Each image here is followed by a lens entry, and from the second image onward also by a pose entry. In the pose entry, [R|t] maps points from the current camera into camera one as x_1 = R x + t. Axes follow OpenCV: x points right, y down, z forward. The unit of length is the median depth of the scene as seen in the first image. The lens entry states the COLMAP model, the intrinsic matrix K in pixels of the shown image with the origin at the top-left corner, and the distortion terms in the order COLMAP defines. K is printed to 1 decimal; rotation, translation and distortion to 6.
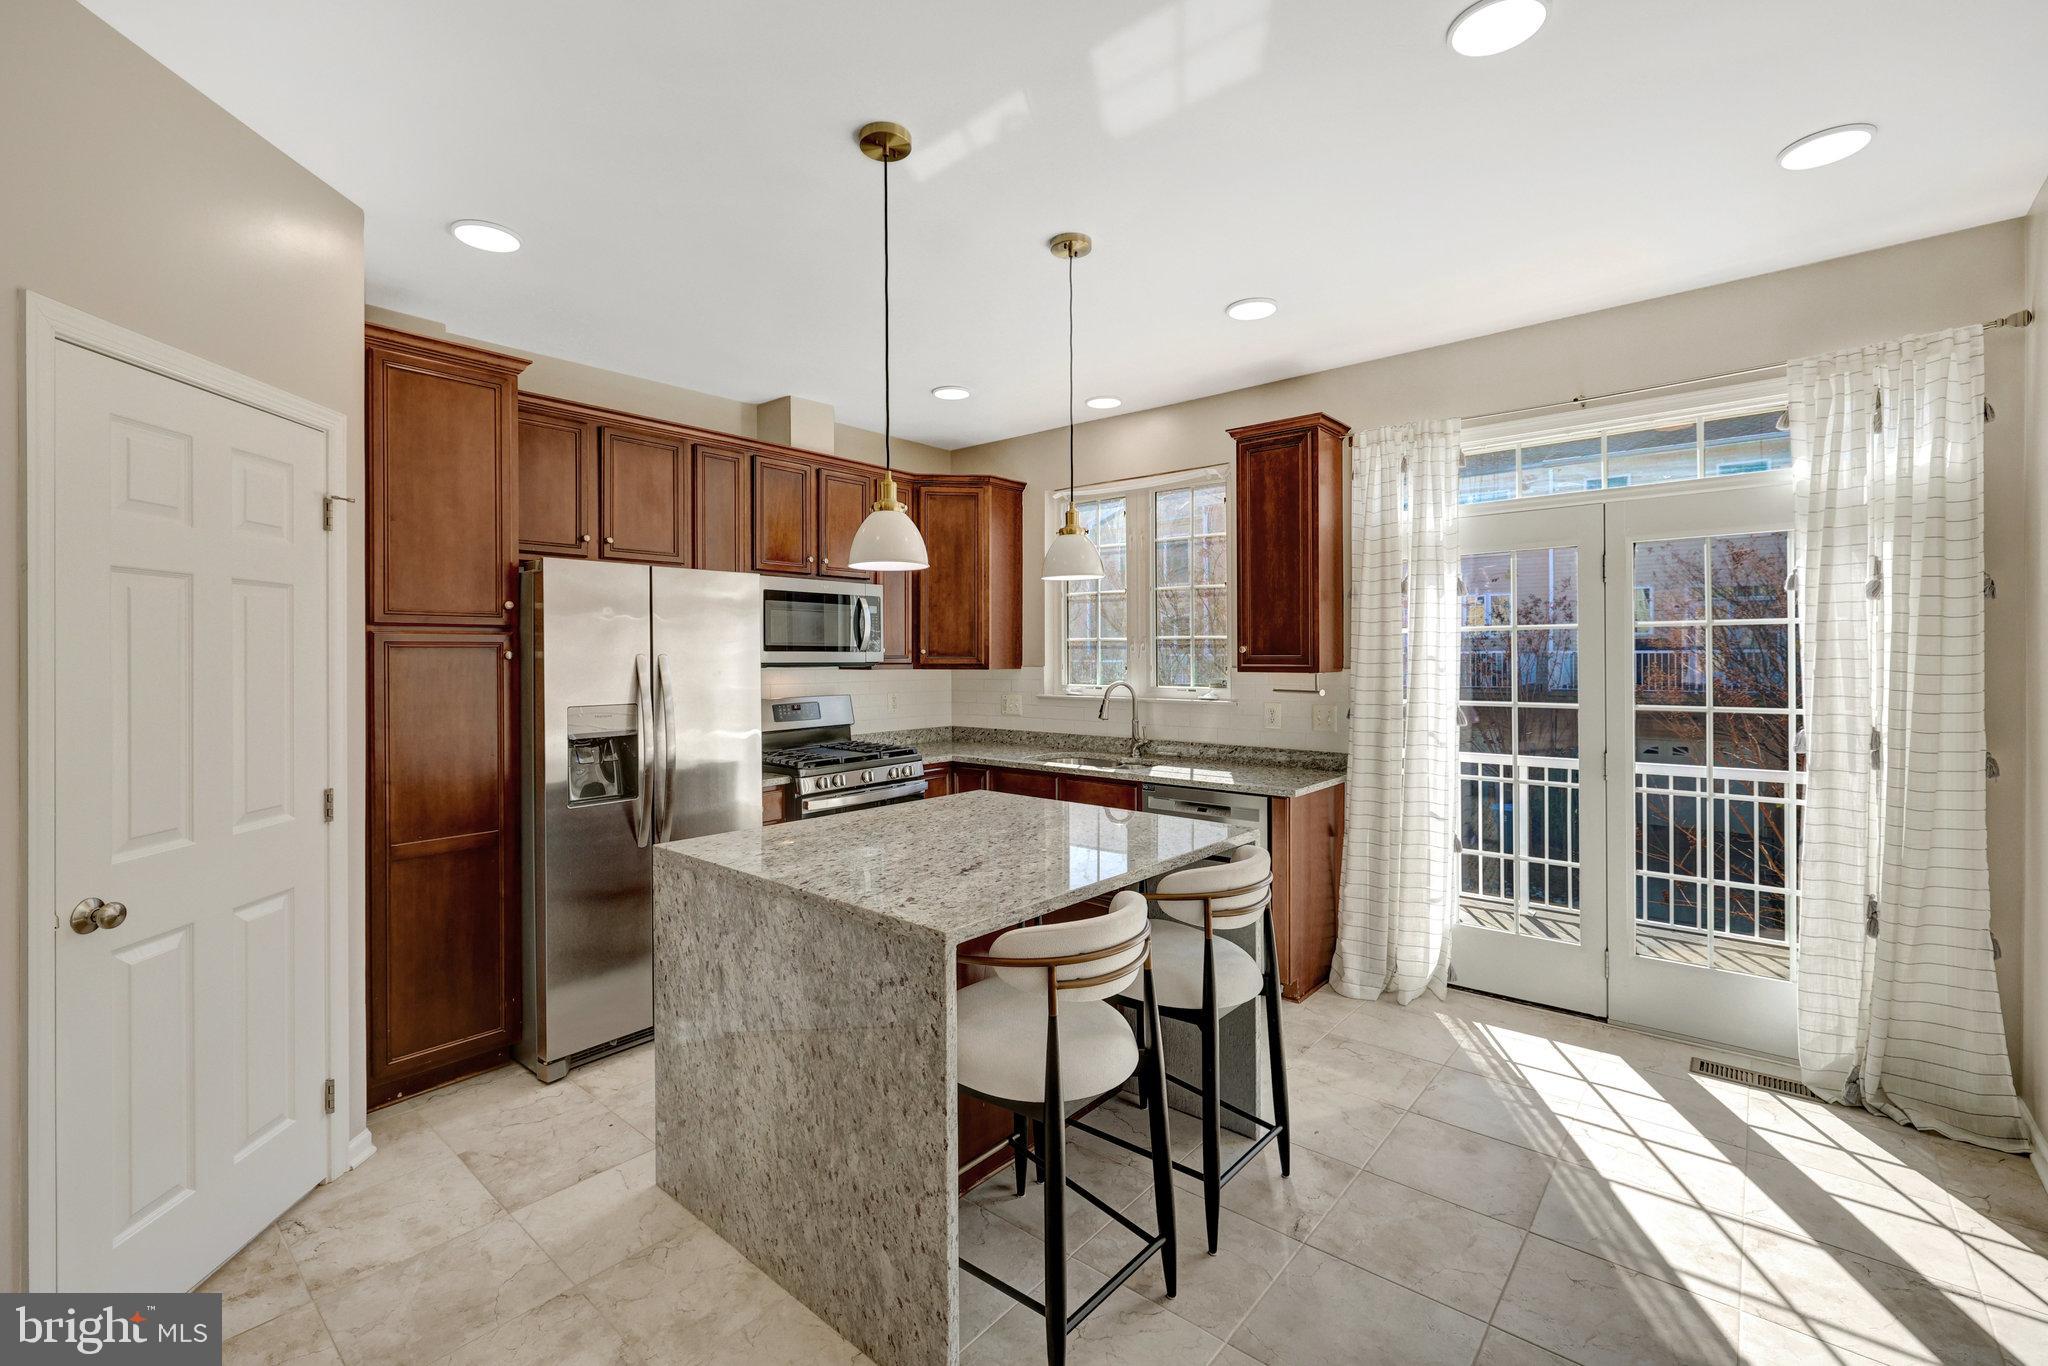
lens RADIAL K [[885.2, 0, 1003.3], [0, 885.2, 646.8], [0, 0, 1]] dist [0.000848, 0.000957]
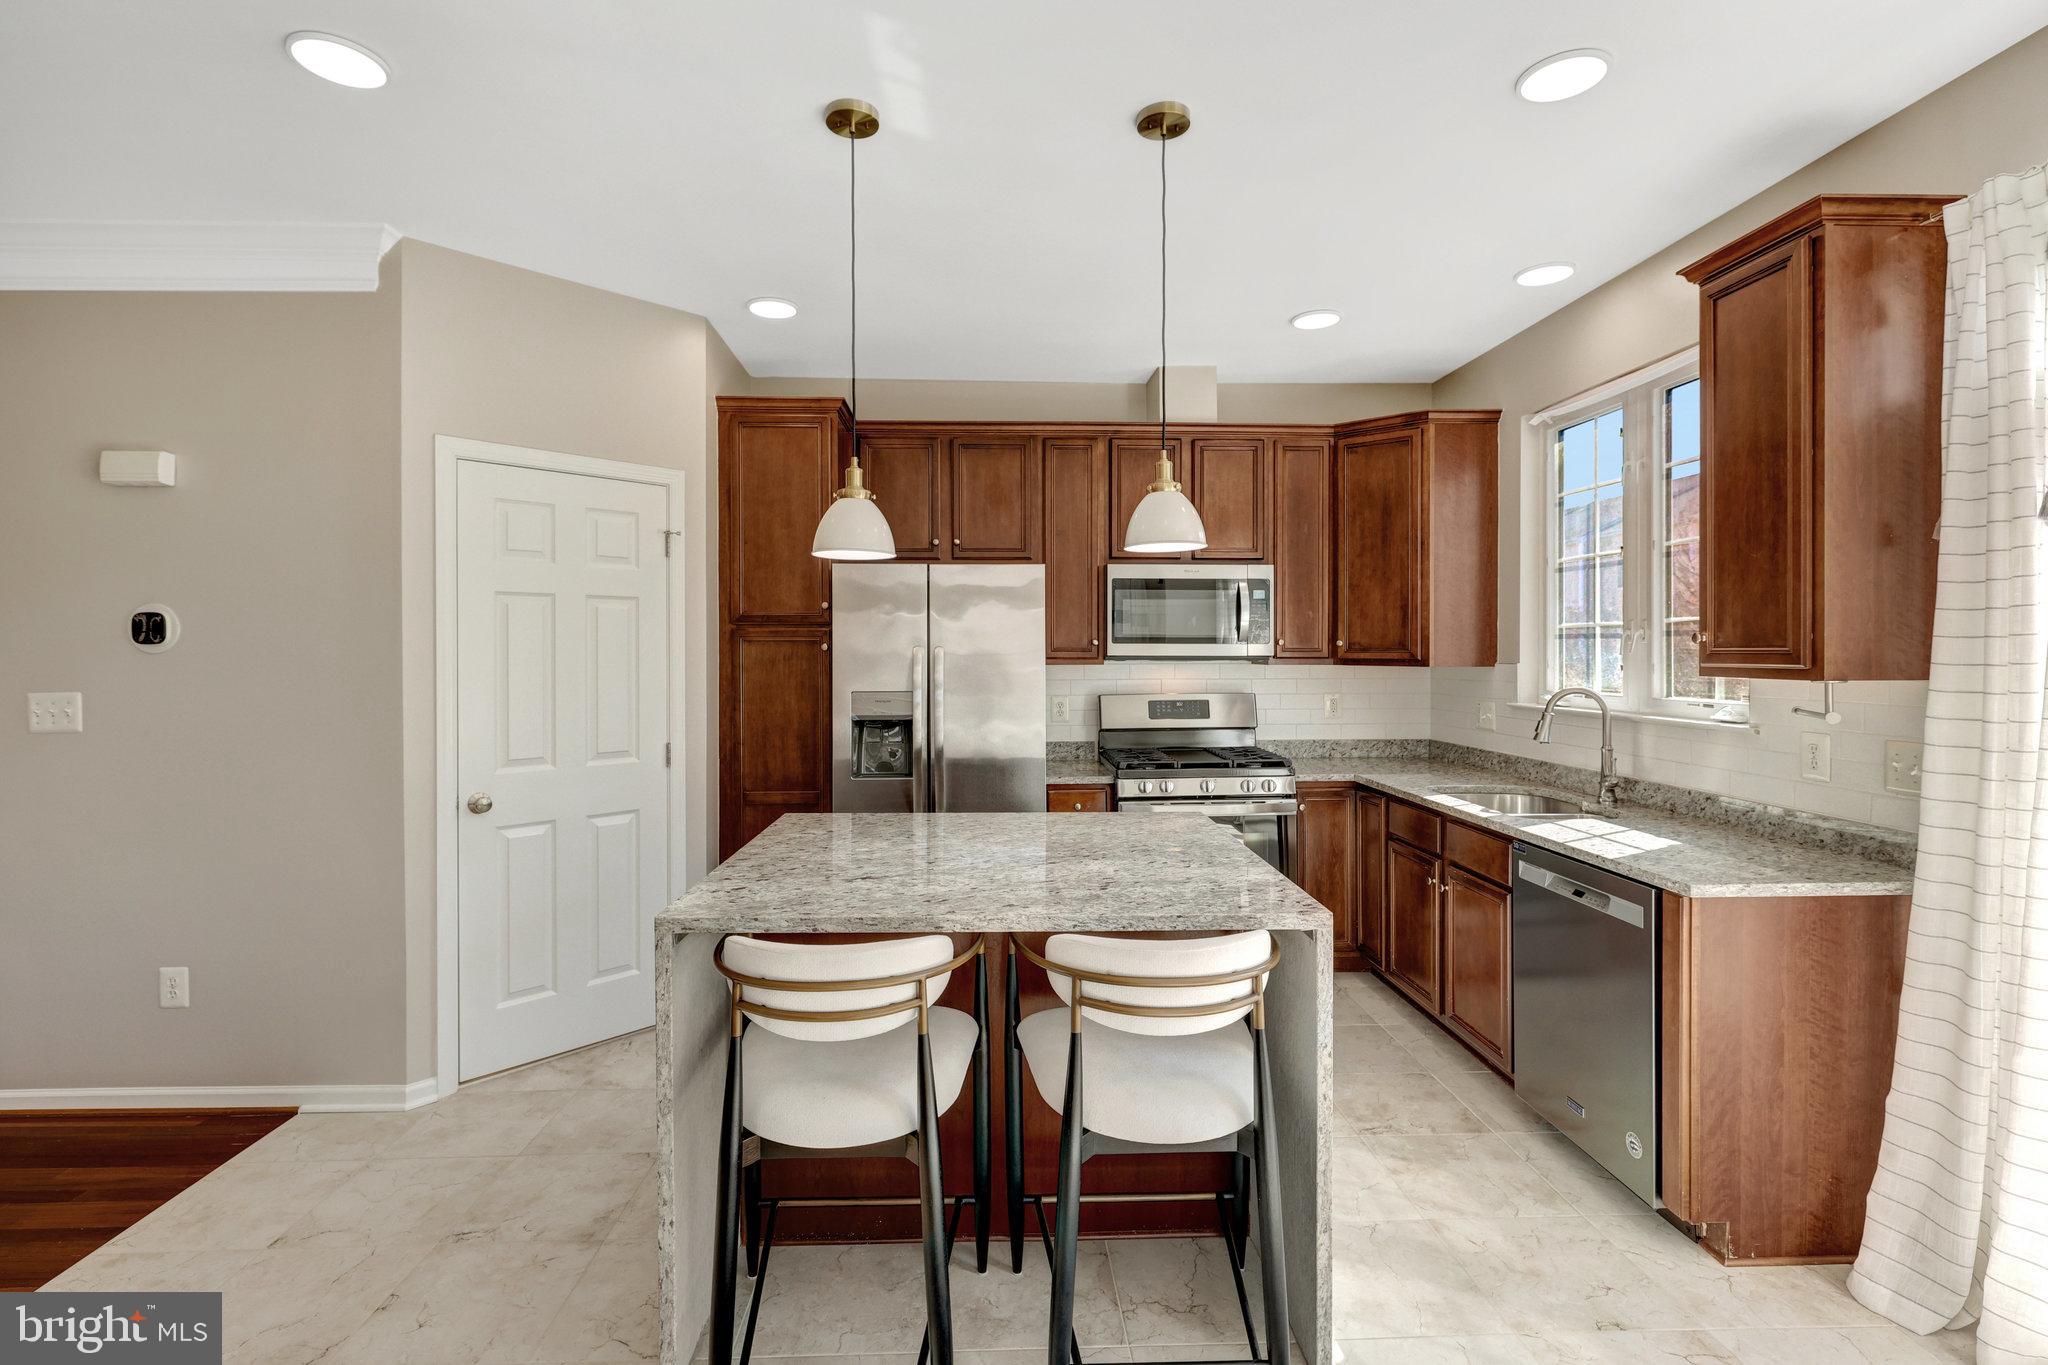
lens RADIAL K [[943.8, 0, 1001.2], [0, 943.8, 650.0], [0, 0, 1]] dist [-0.002702, 0.000576]
pose [[0.679108, 0.002766, -0.734033, 0.435527], [0.005938, 0.999939, 0.009262, 0.002253], [0.734014, -0.010649, 0.679051, 0.245499]]
